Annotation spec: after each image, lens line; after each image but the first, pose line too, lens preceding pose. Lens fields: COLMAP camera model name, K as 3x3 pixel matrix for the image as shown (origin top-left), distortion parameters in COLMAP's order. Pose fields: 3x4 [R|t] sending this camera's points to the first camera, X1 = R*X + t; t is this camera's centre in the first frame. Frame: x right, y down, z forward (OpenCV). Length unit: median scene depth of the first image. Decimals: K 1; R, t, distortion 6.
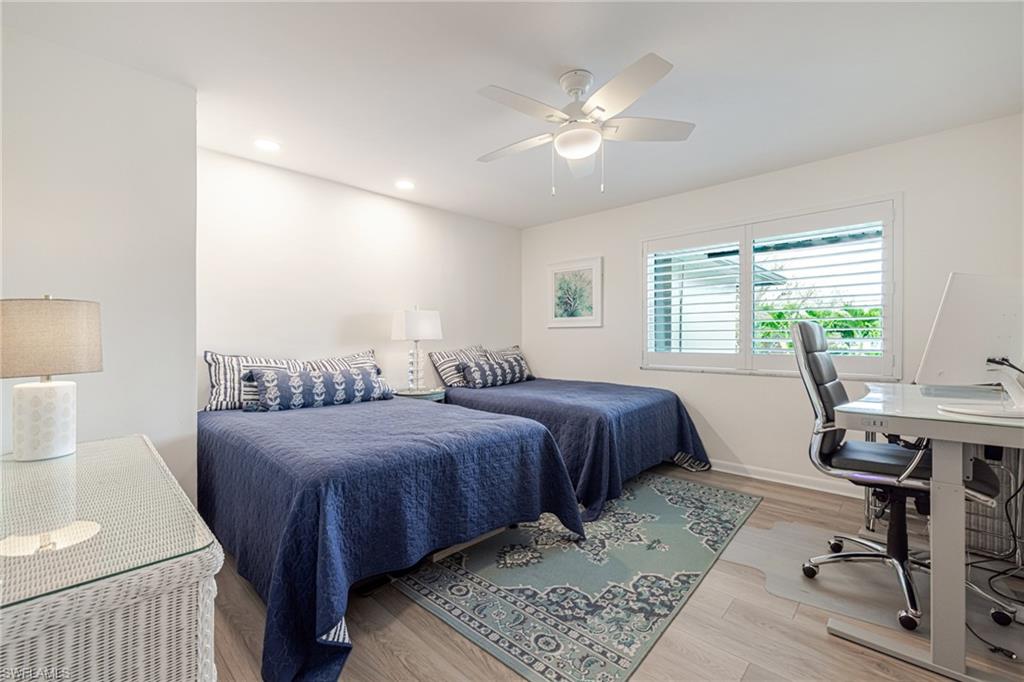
lens RADIAL K [[443.0, 0, 511.0], [0, 443.0, 333.7], [0, 0, 1]] dist [0.003697, 0.000035]
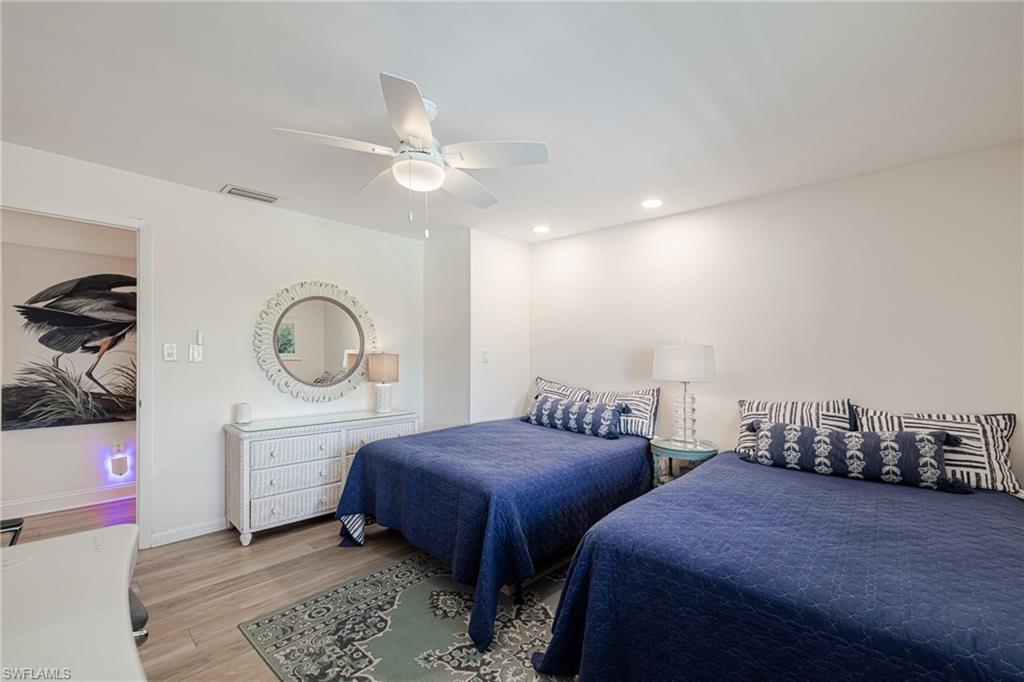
lens RADIAL K [[443.0, 0, 511.6], [0, 443.0, 344.3], [0, 0, 1]] dist [0.003697, 0.000035]
pose [[-0.018153, -0.012689, -0.999755, 1.172771], [-0.009958, 0.999872, -0.012510, -0.078461], [0.999786, 0.009729, -0.018277, 1.324457]]
